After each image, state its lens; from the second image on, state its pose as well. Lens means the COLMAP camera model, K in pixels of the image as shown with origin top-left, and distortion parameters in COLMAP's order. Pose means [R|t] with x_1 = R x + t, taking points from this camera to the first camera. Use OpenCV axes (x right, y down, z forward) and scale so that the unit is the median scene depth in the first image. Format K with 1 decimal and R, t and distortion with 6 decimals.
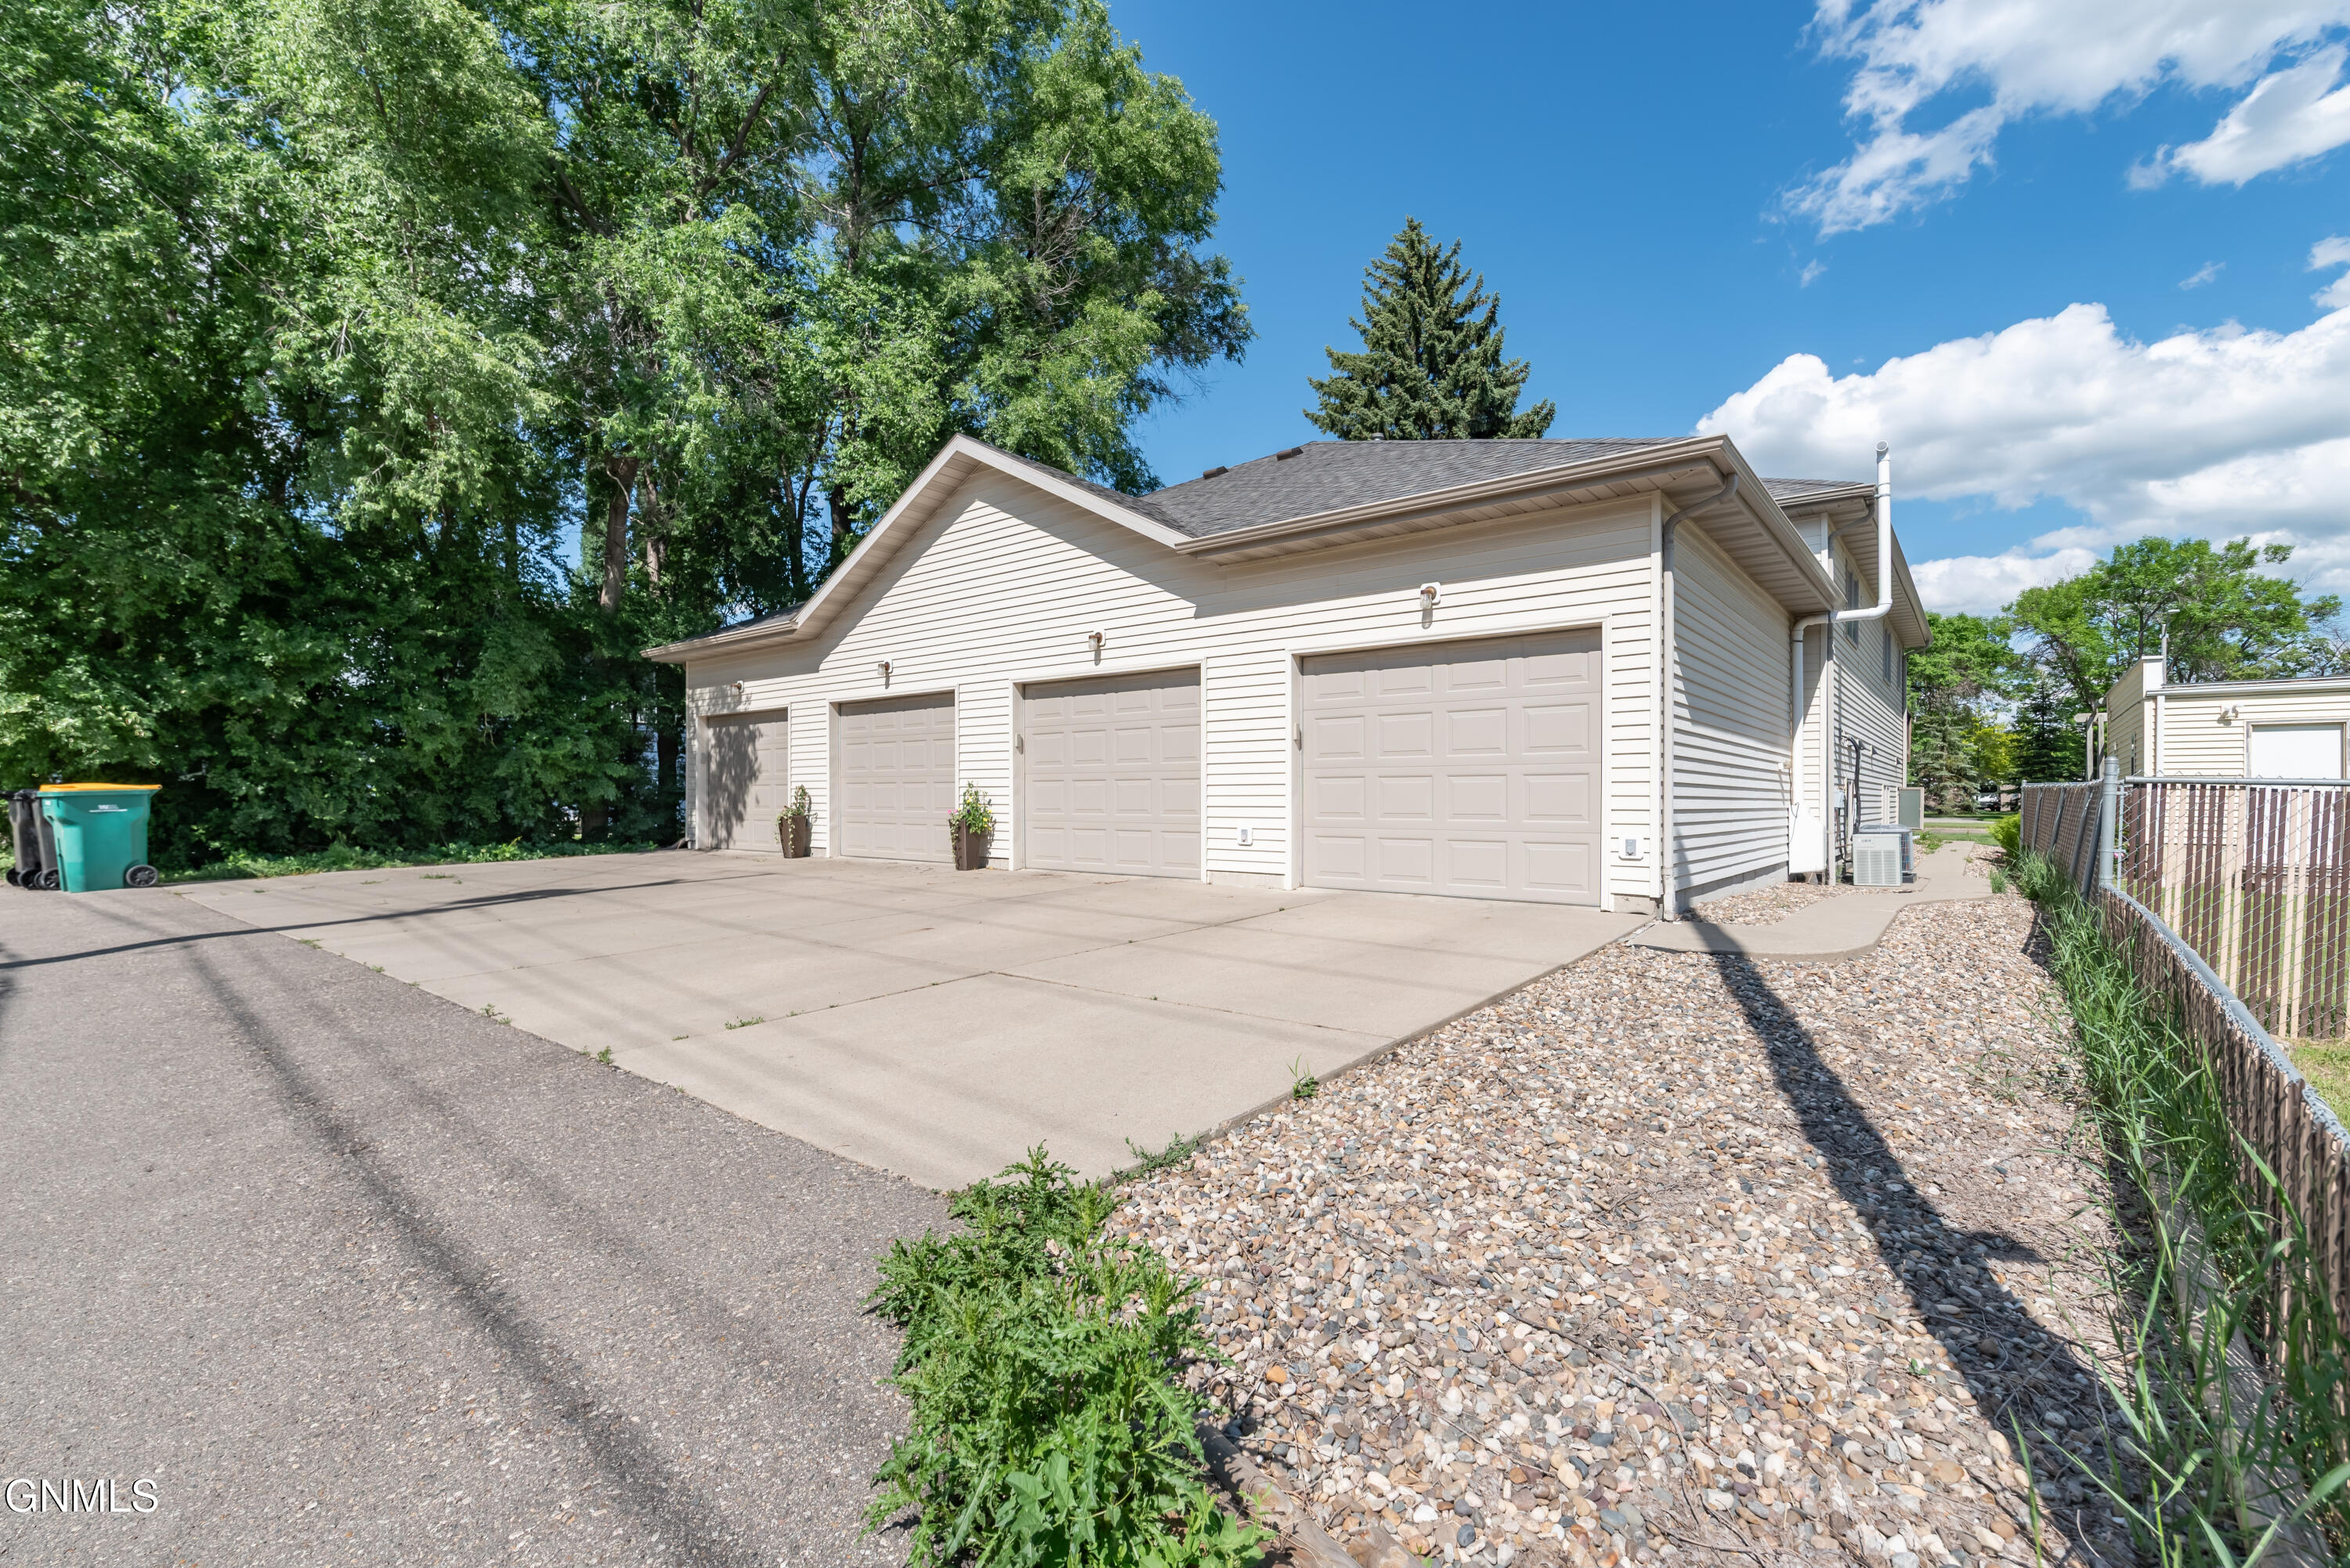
lens RADIAL K [[1006.9, 0, 1178.1], [0, 1006.9, 796.5], [0, 0, 1]] dist [-0.001308, -0.000124]
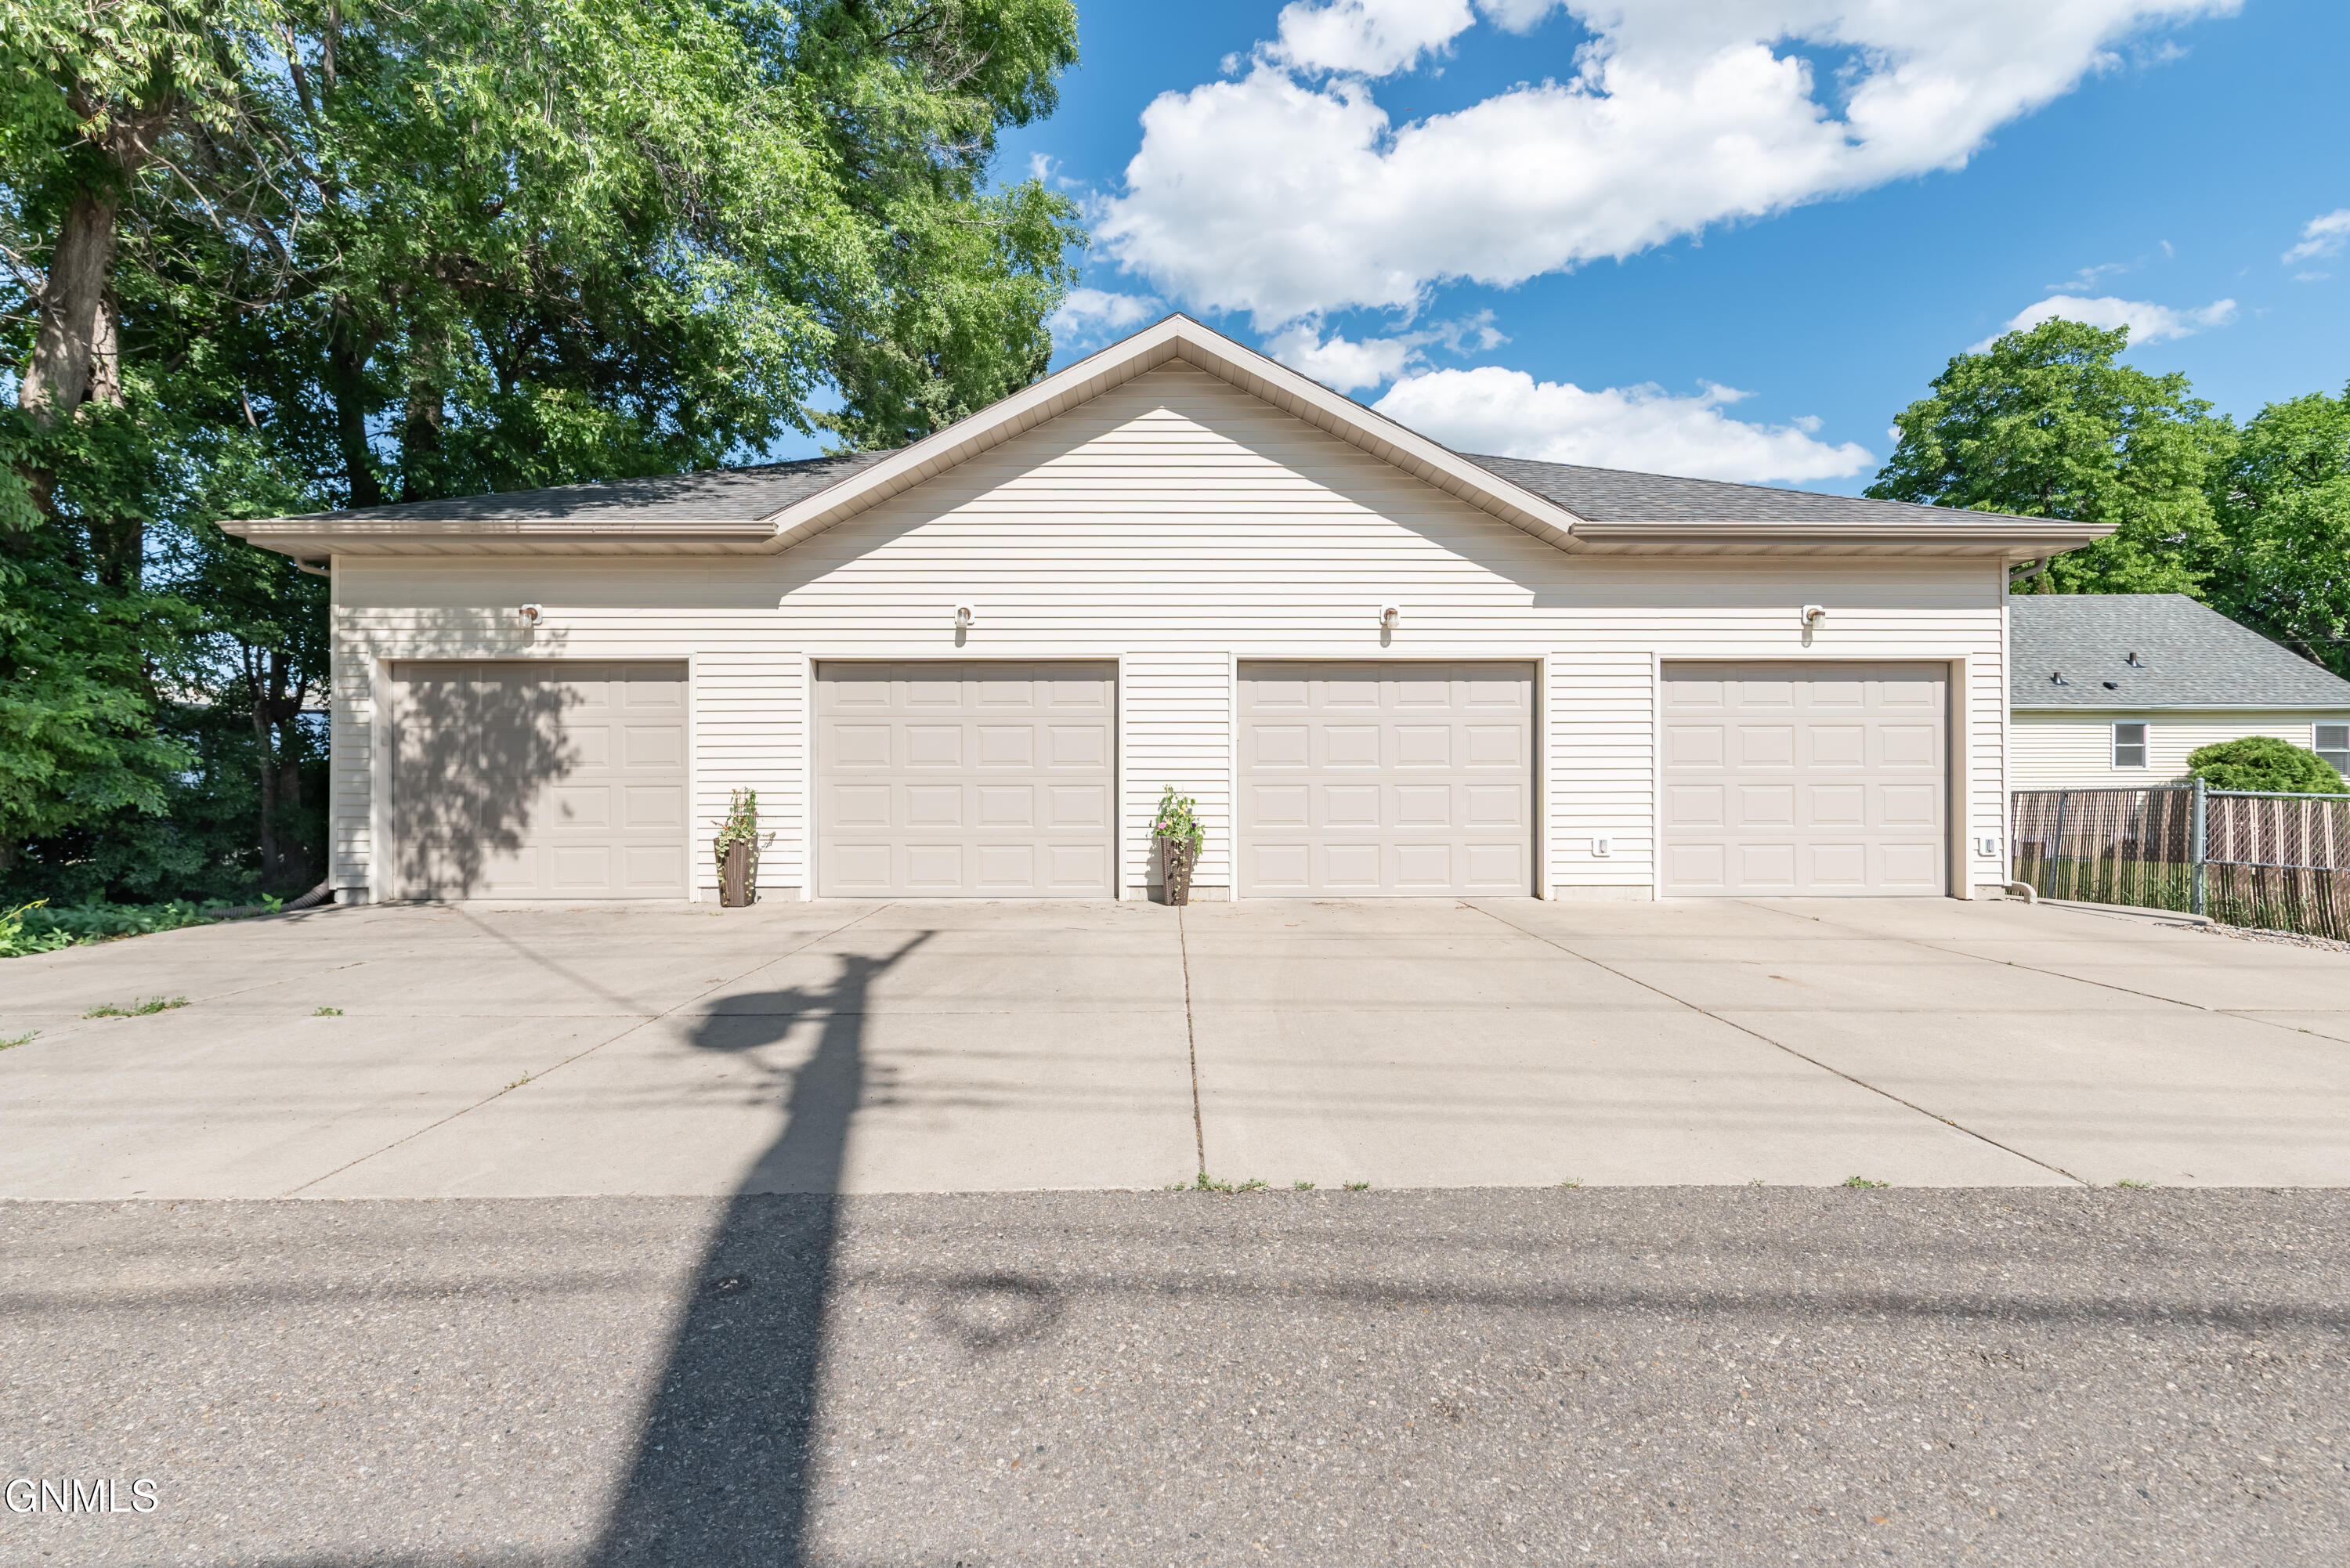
lens RADIAL K [[885.0, 0, 1175.0], [0, 885.0, 799.0], [0, 0, 1]] dist [0.000045, 0.000011]
pose [[0.774620, 0.003407, 0.632417, -0.615209], [0.000884, 0.999979, -0.006470, -0.000055], [-0.632426, 0.005571, 0.774601, 0.493101]]
